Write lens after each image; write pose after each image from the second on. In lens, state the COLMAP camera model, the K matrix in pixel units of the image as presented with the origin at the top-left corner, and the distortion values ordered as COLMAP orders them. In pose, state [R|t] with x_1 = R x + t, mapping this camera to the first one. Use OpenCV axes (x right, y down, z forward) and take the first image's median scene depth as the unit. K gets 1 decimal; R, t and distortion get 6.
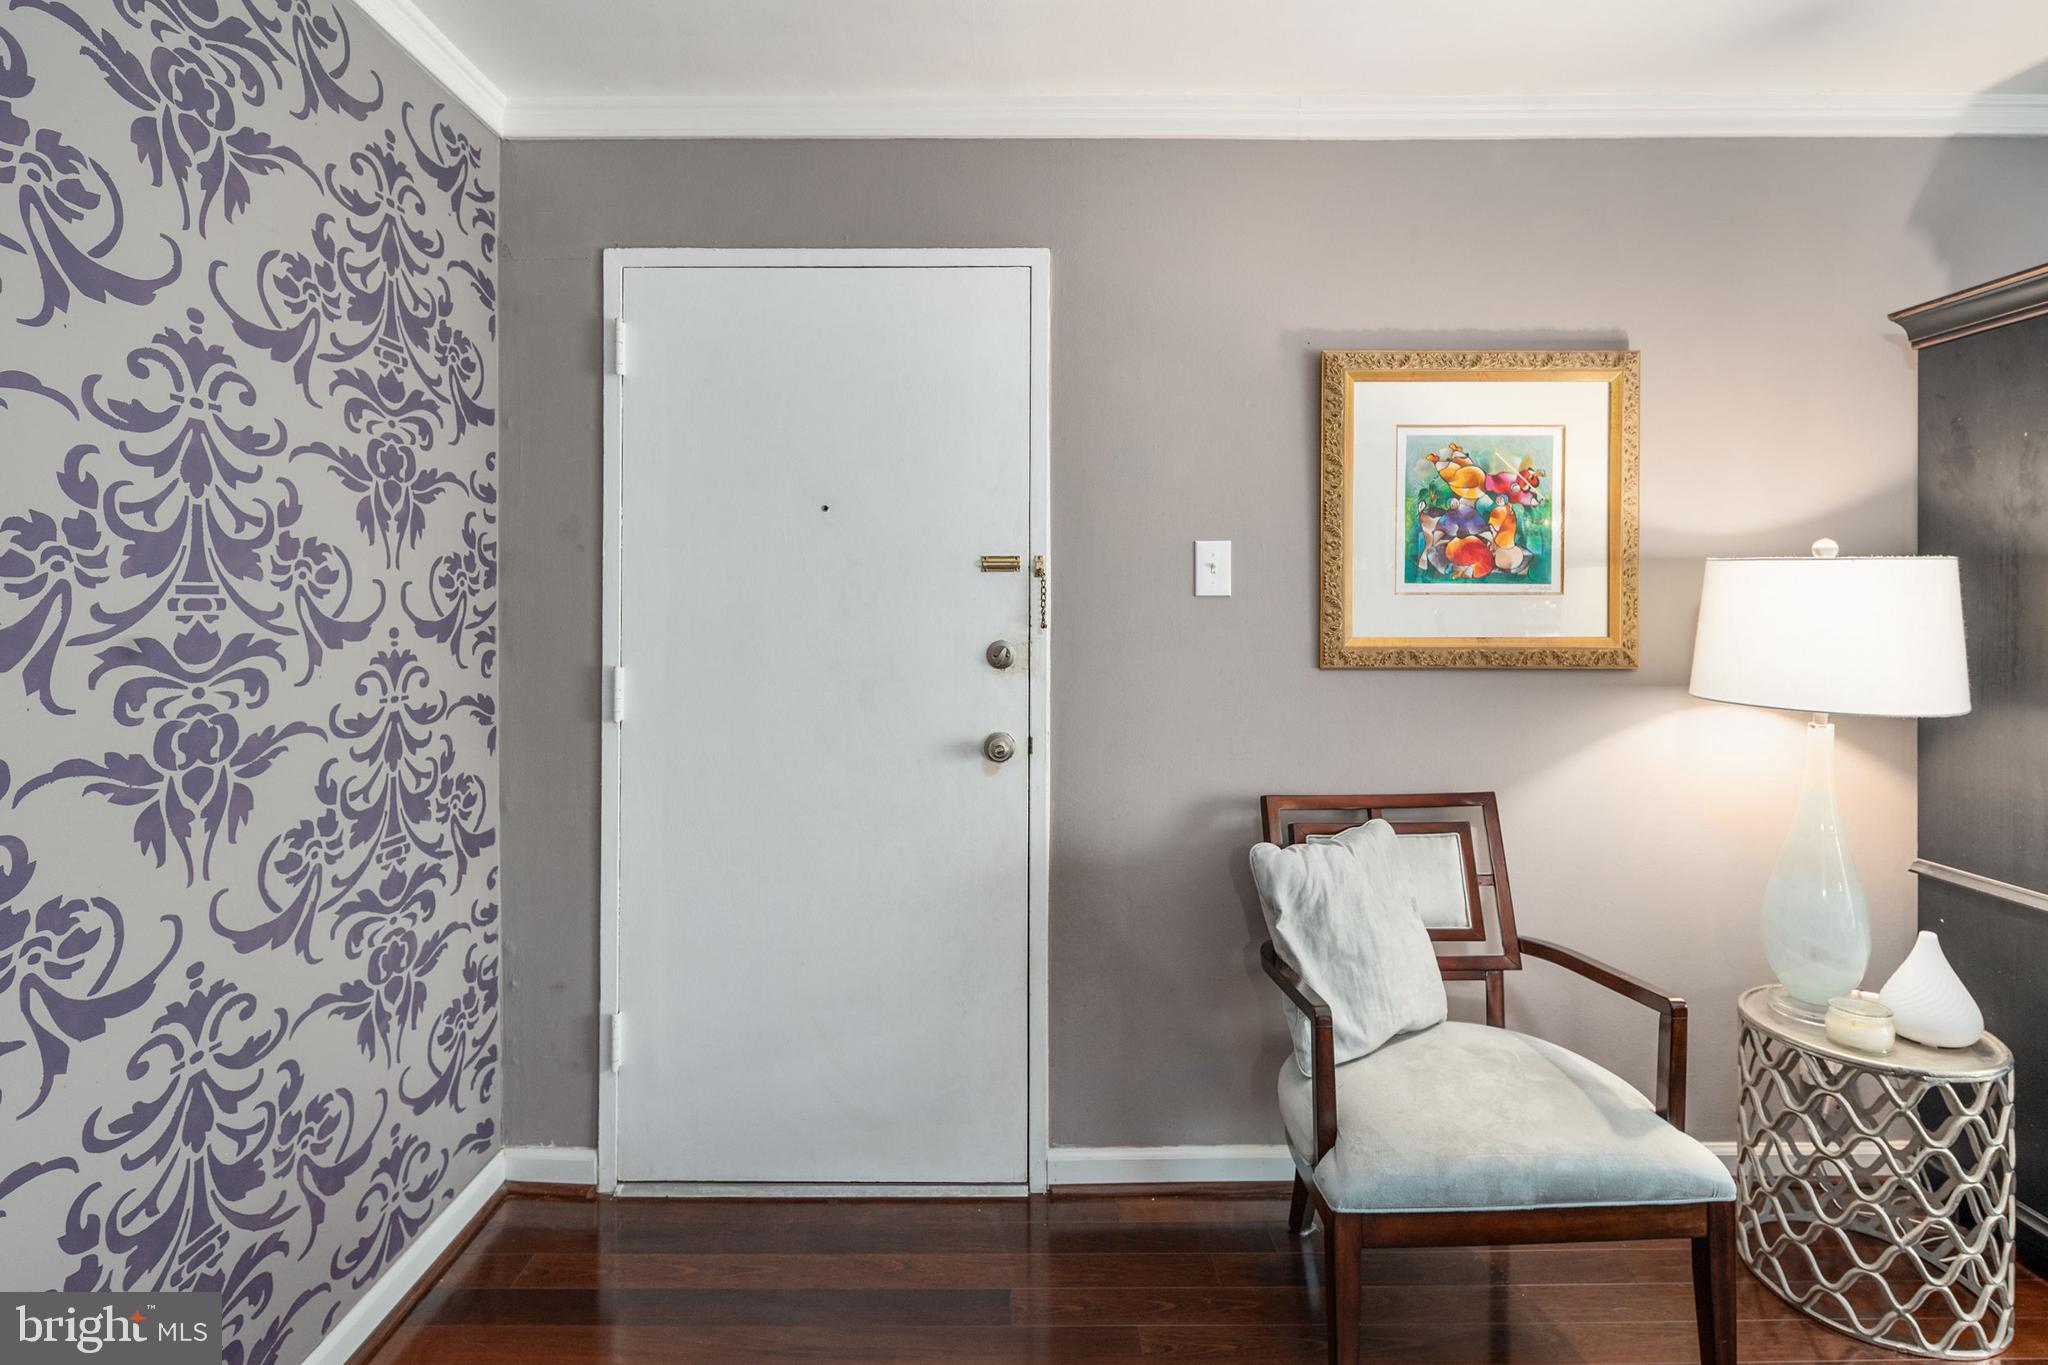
lens RADIAL K [[1007.2, 0, 1026.6], [0, 1007.2, 605.9], [0, 0, 1]] dist [0.006264, -0.005716]
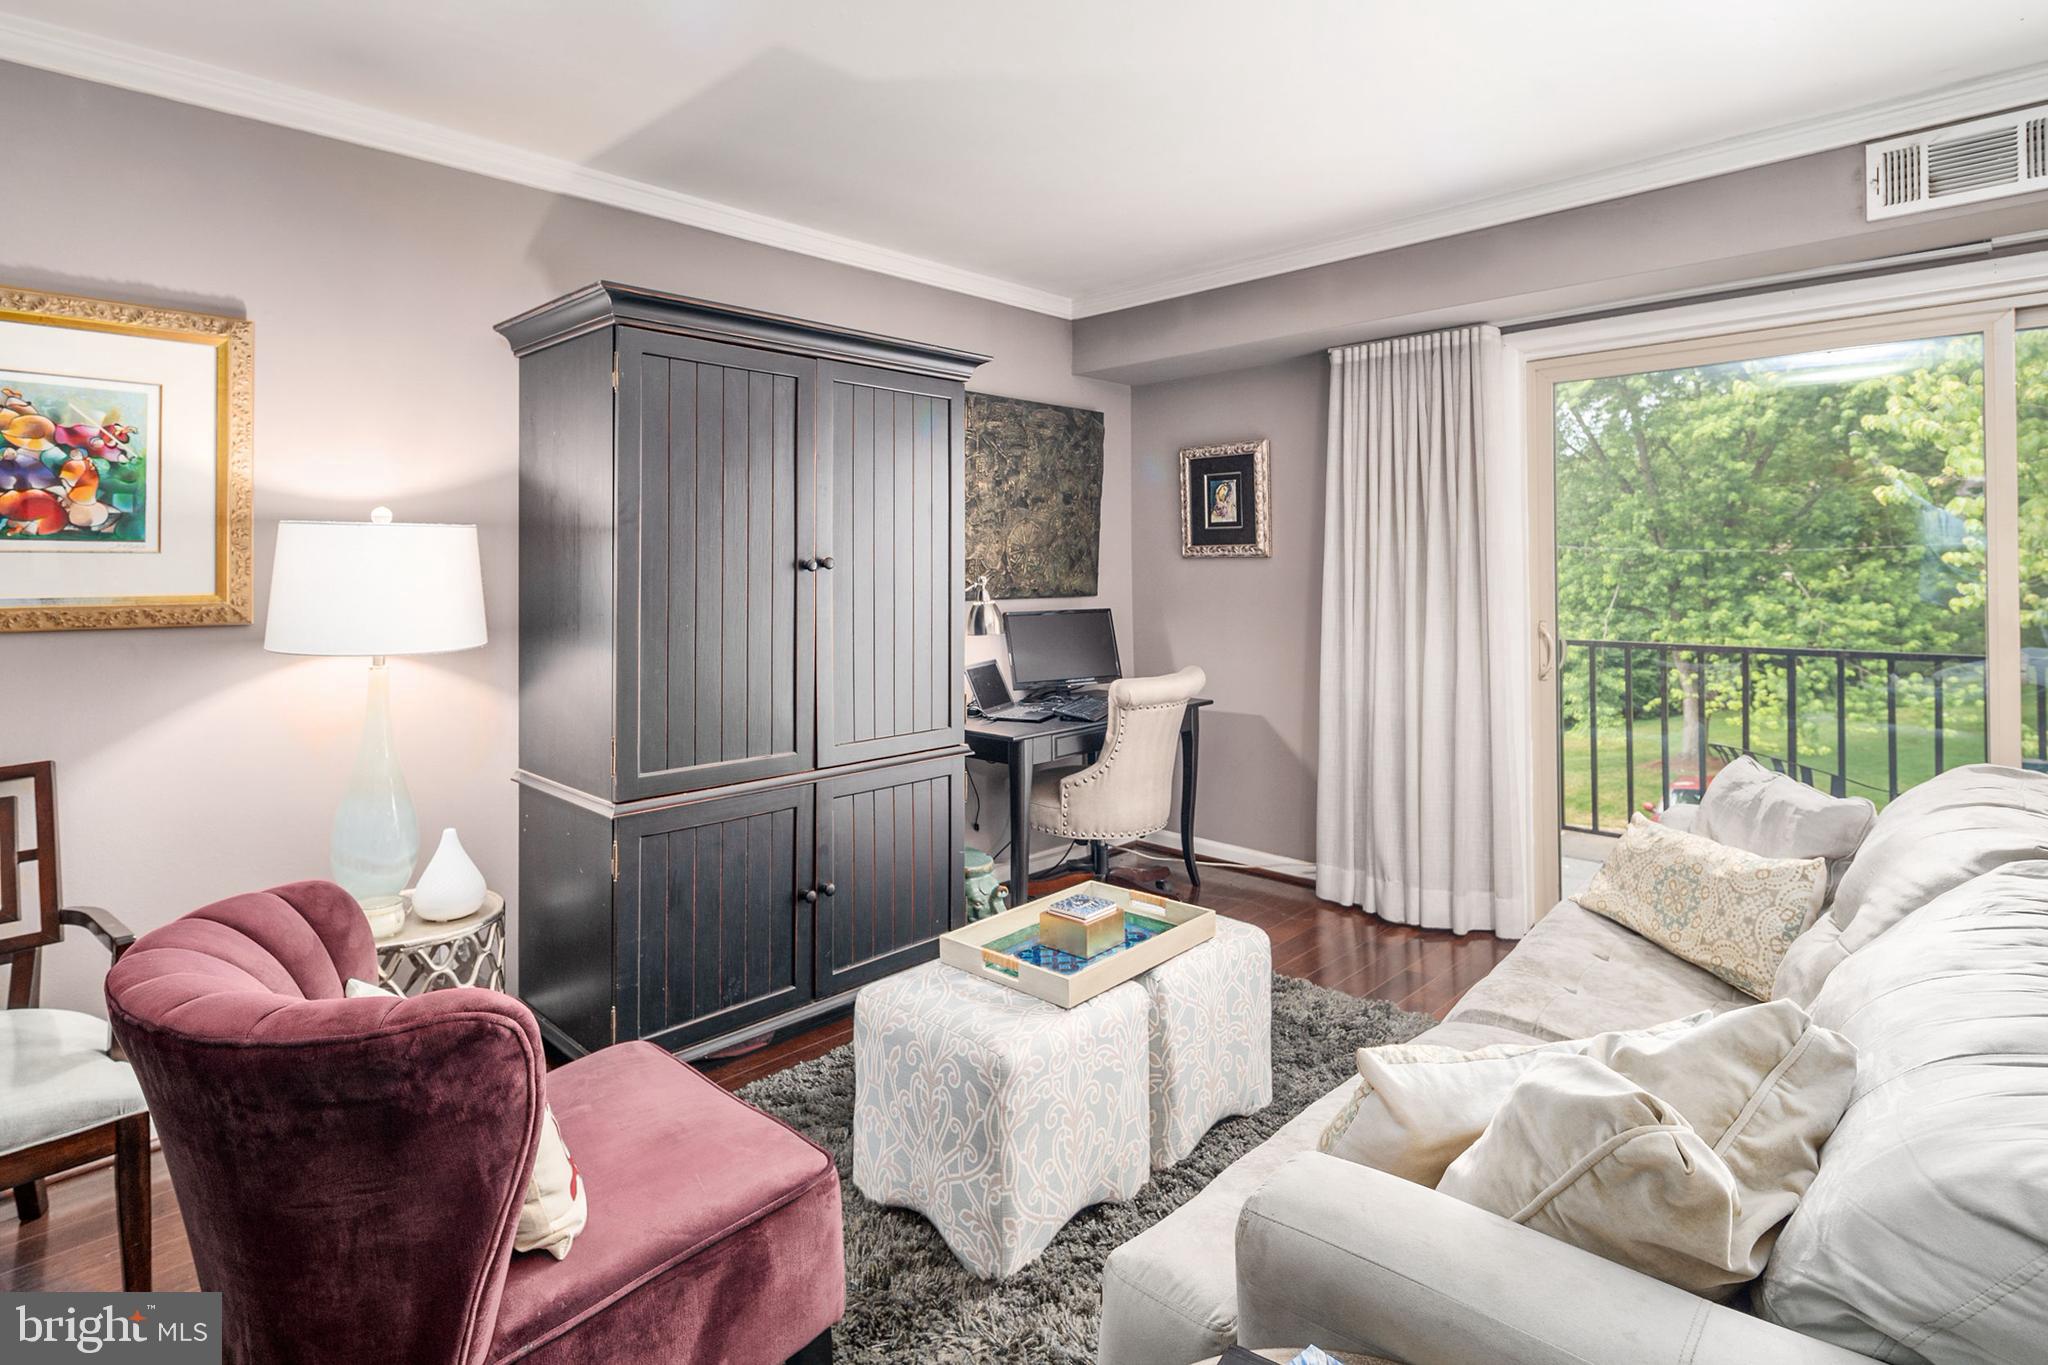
lens RADIAL K [[1007.2, 0, 1063.1], [0, 1007.2, 569.0], [0, 0, 1]] dist [0.006264, -0.005716]
pose [[0.708919, -0.003061, 0.705284, 0.469445], [0.000706, 0.999993, 0.003630, 0.001191], [-0.705290, -0.002075, 0.708916, -0.344606]]
